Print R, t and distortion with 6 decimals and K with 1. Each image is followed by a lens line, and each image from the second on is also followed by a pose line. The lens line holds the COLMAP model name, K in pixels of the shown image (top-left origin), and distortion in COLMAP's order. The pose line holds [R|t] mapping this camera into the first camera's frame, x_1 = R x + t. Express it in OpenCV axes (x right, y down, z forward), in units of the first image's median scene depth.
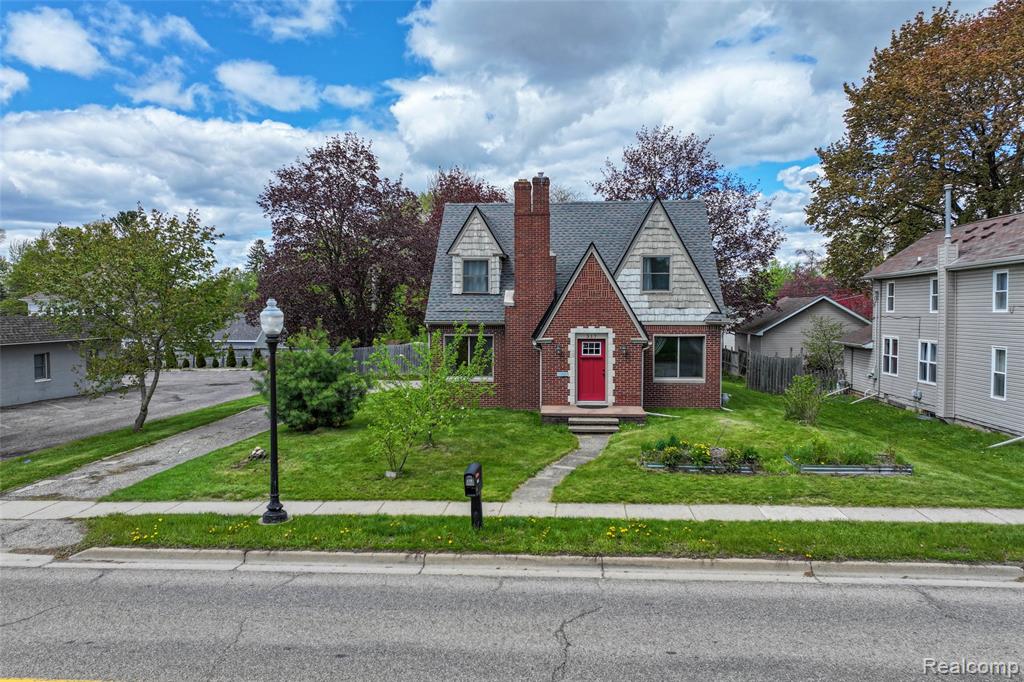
lens RADIAL K [[719.8, 0, 511.4], [0, 719.8, 342.7], [0, 0, 1]] dist [0.000903, 0.009871]
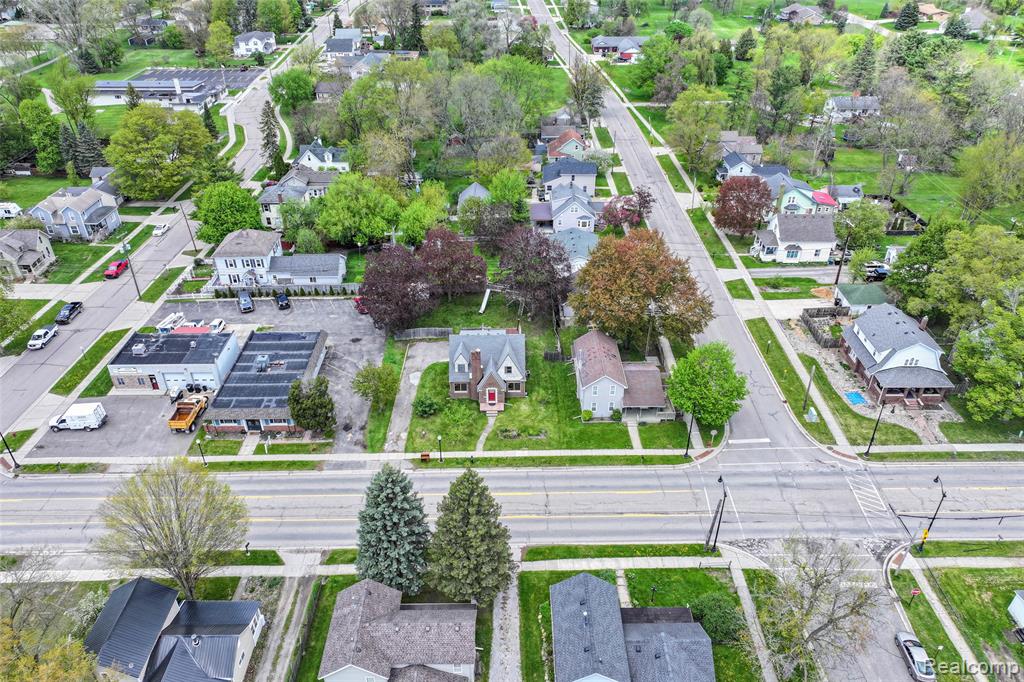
lens RADIAL K [[719.8, 0, 513.0], [0, 719.8, 341.5], [0, 0, 1]] dist [0.000903, 0.009871]
pose [[0.995388, -0.053149, 0.079858, -0.078028], [0.005664, 0.863595, 0.504154, -2.219832], [-0.095760, -0.501376, 0.859914, -2.312265]]
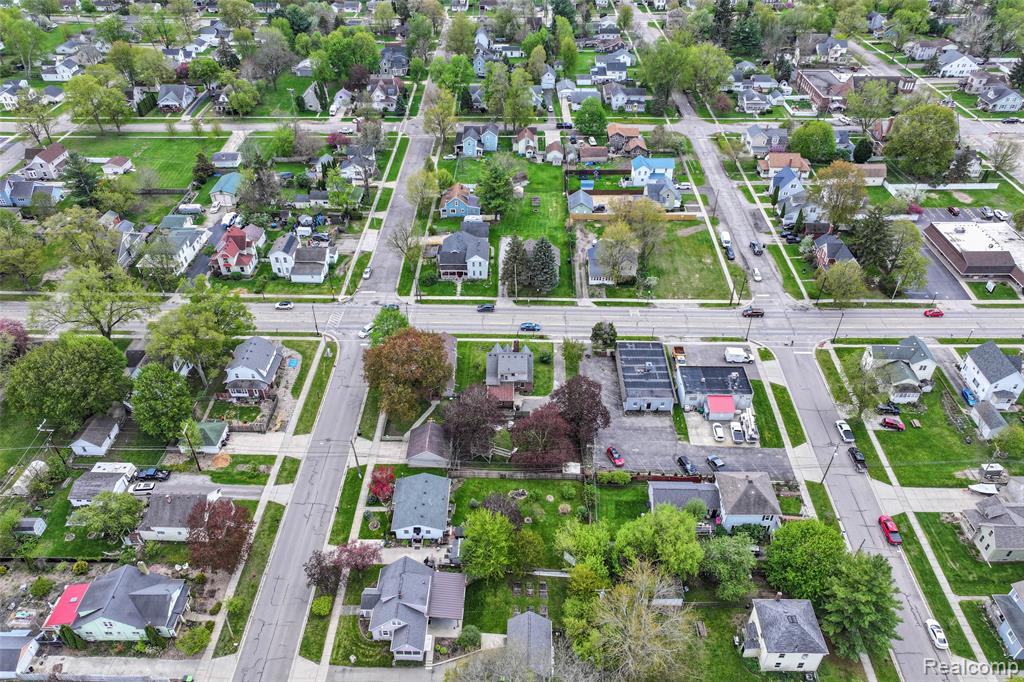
lens RADIAL K [[719.8, 0, 512.6], [0, 719.8, 338.9], [0, 0, 1]] dist [0.000903, 0.009871]
pose [[-0.997380, 0.044058, -0.057384, 0.442437], [-0.003763, 0.760518, 0.649306, -4.533560], [0.072249, 0.647820, -0.758360, 6.017255]]
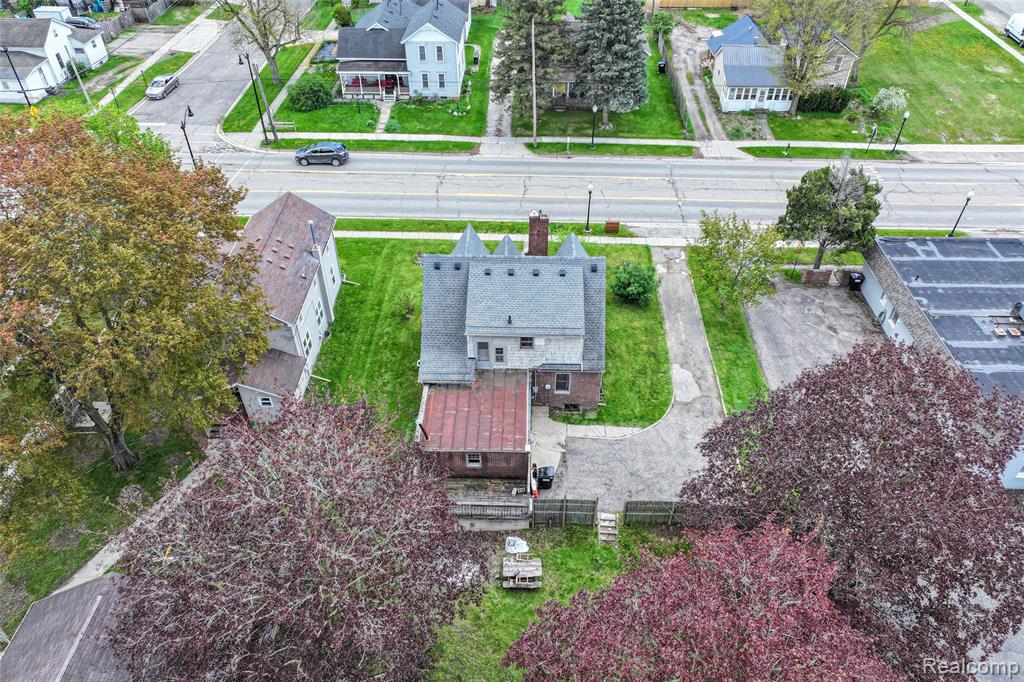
lens RADIAL K [[719.8, 0, 513.5], [0, 719.8, 343.4], [0, 0, 1]] dist [0.000903, 0.009871]
pose [[-0.998203, 0.038877, -0.045606, 0.185359], [-0.002951, 0.728203, 0.685355, -1.218533], [0.059855, 0.684258, -0.726780, 2.521071]]
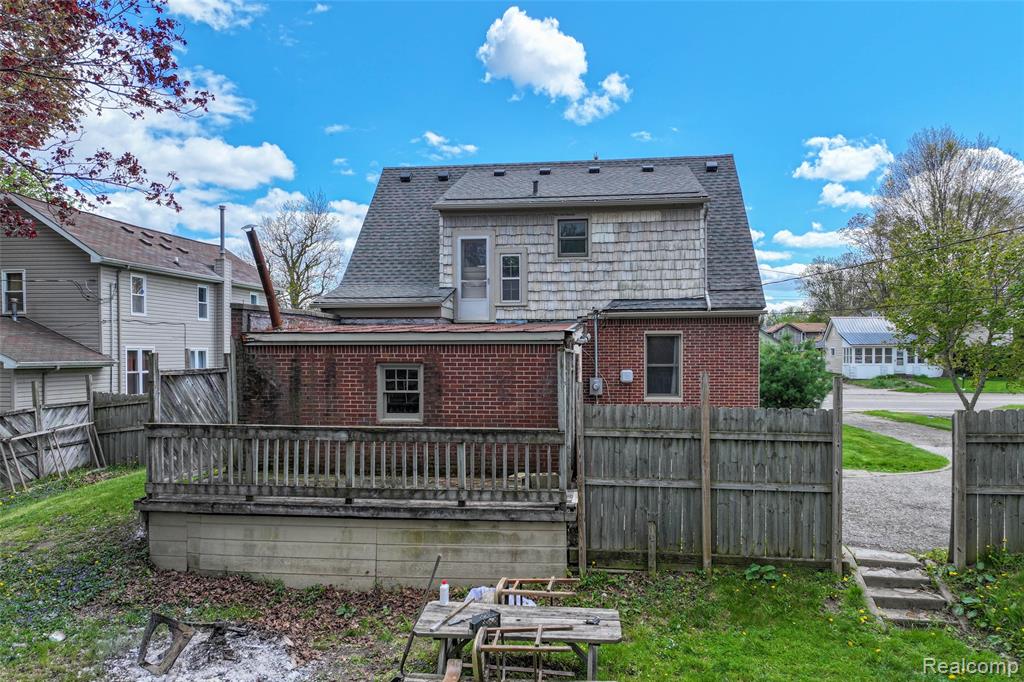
lens RADIAL K [[719.8, 0, 507.7], [0, 719.8, 345.7], [0, 0, 1]] dist [0.000903, 0.009871]
pose [[-0.998621, 0.001678, 0.052465, 0.110121], [0.003851, 0.999137, 0.041349, -0.047609], [-0.052351, 0.041494, -0.997766, 2.064562]]
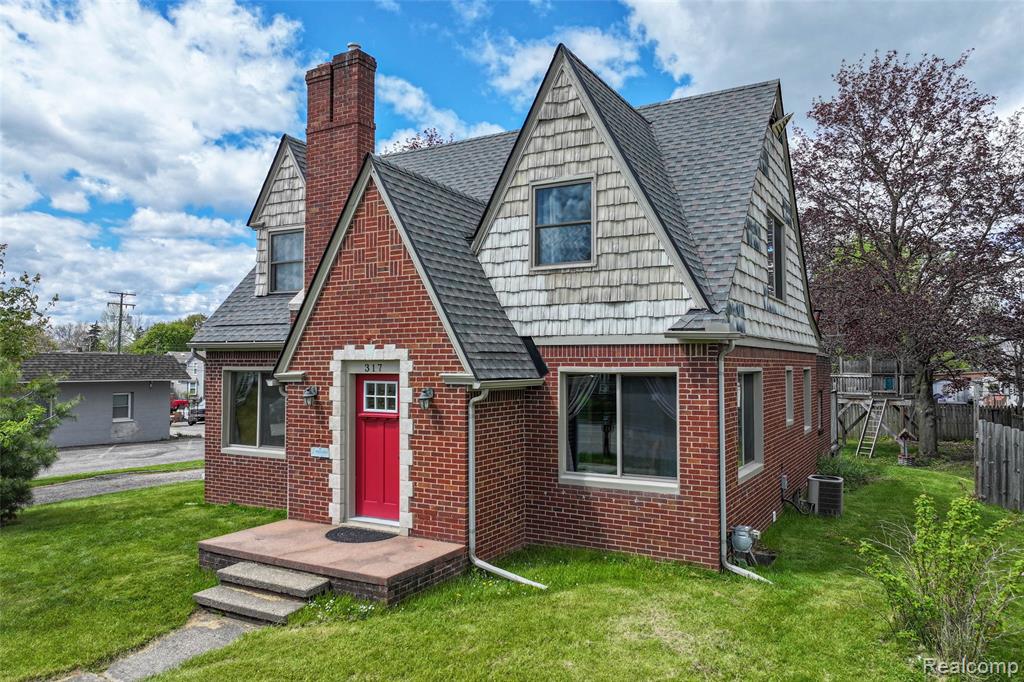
lens RADIAL K [[719.8, 0, 512.8], [0, 719.8, 339.7], [0, 0, 1]] dist [0.000903, 0.009871]
pose [[0.905034, -0.012142, -0.425166, 0.354941], [-0.025040, 0.996338, -0.081755, 0.007178], [0.424601, 0.084637, 0.901416, 0.614764]]
